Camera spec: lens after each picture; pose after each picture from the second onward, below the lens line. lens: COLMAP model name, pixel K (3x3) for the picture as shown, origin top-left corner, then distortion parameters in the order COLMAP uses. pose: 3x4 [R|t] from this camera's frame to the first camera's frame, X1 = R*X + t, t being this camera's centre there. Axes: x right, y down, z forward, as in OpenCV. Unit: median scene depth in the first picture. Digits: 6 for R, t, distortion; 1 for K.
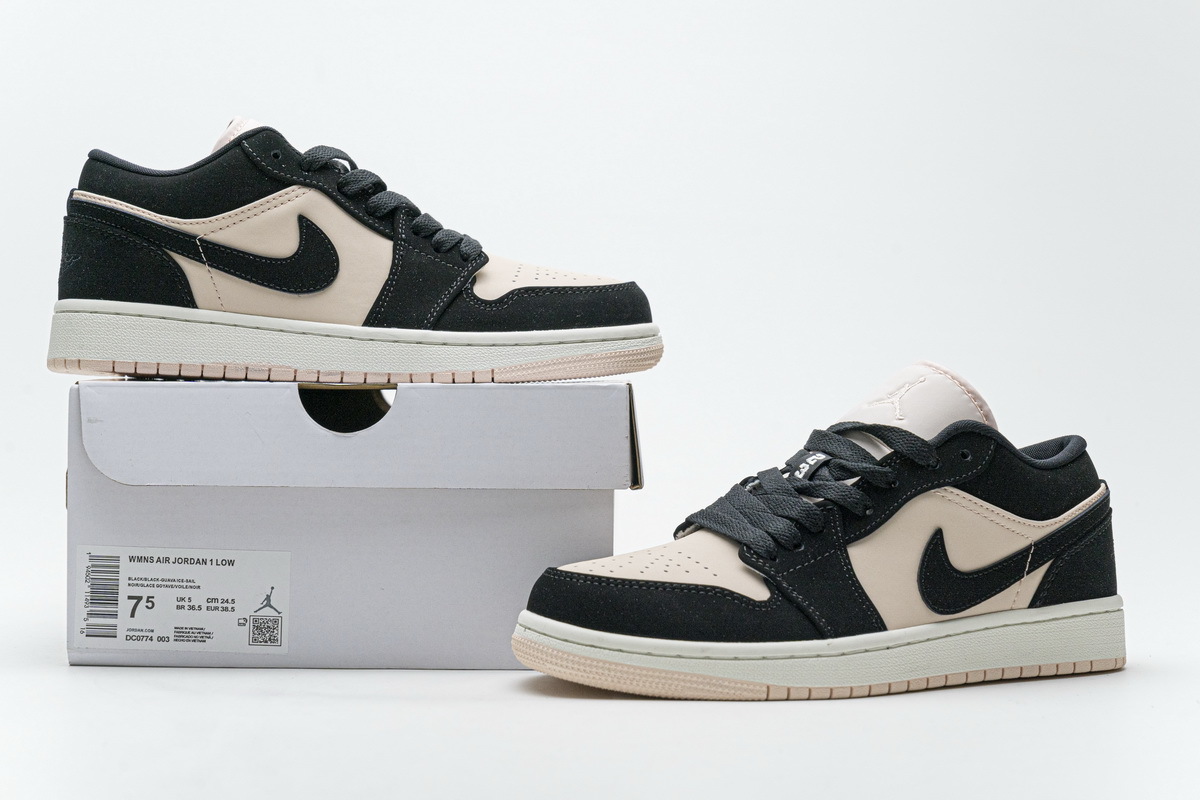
lens RADIAL K [[2311.2, 0, 600.0], [0, 2311.2, 400.0], [0, 0, 1]] dist [-0.024556, -0.022708]
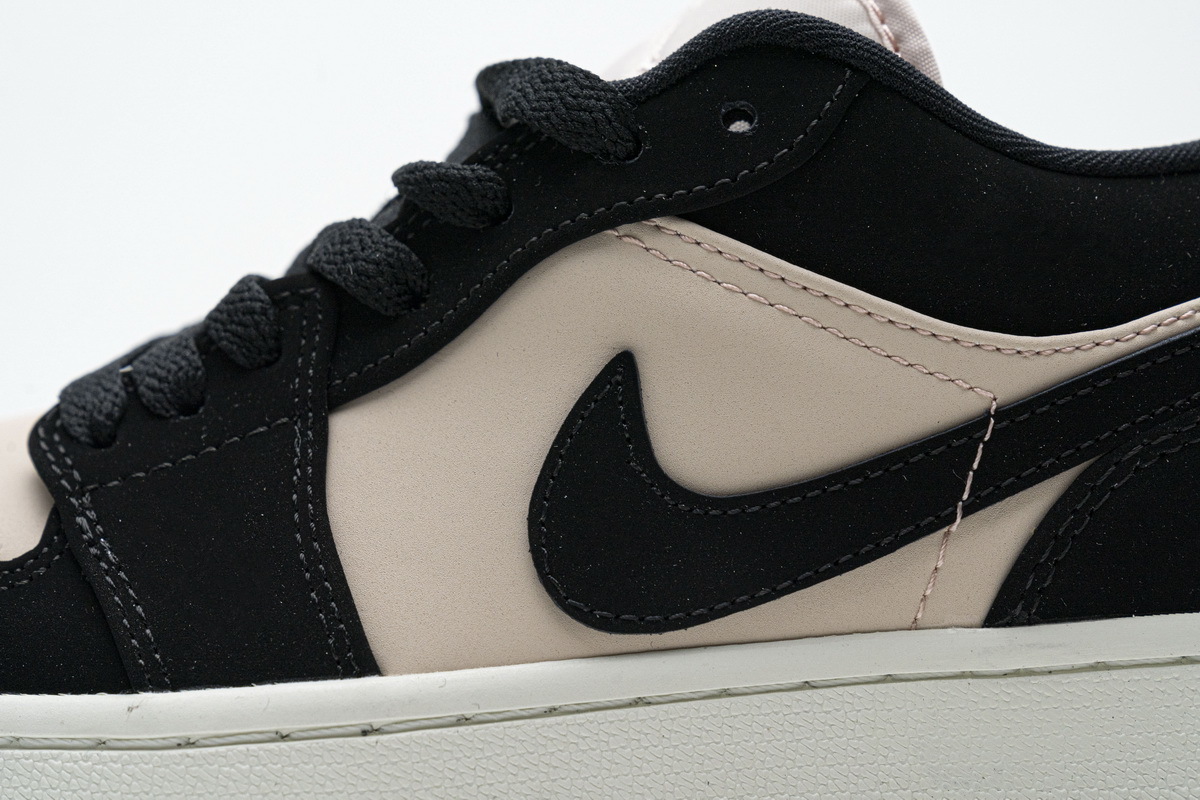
lens RADIAL K [[2183.7, 0, 545.7], [0, 2183.7, 421.7], [0, 0, 1]] dist [0.002376, -0.127889]
pose [[0.888779, -0.007842, -0.458268, 0.272242], [0.002388, 0.999919, -0.012480, 0.068929], [0.458329, 0.009998, 0.888726, 0.741151]]
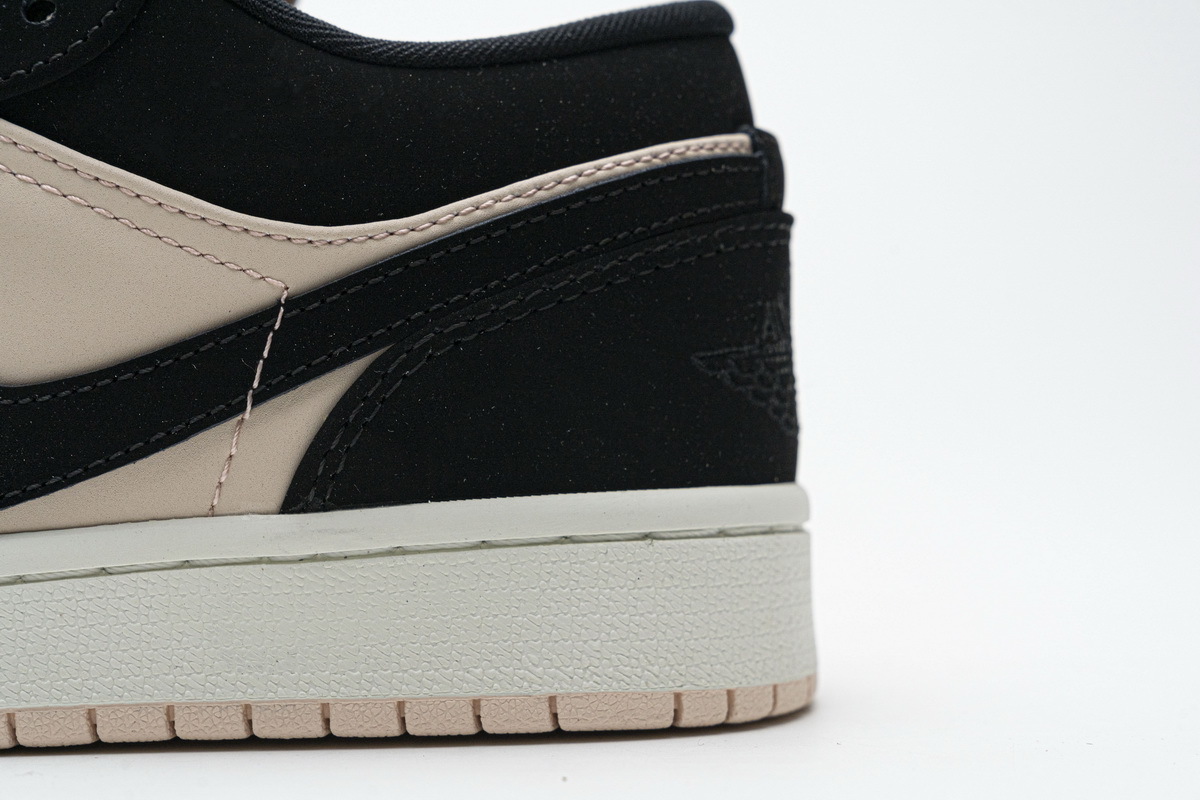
lens RADIAL K [[2183.7, 0, 545.7], [0, 2183.7, 421.7], [0, 0, 1]] dist [0.002376, -0.127889]
pose [[0.901544, 0.004544, -0.432663, 0.350772], [0.007575, 0.999626, 0.026282, 0.072903], [0.432621, -0.026971, 0.901173, 0.776452]]
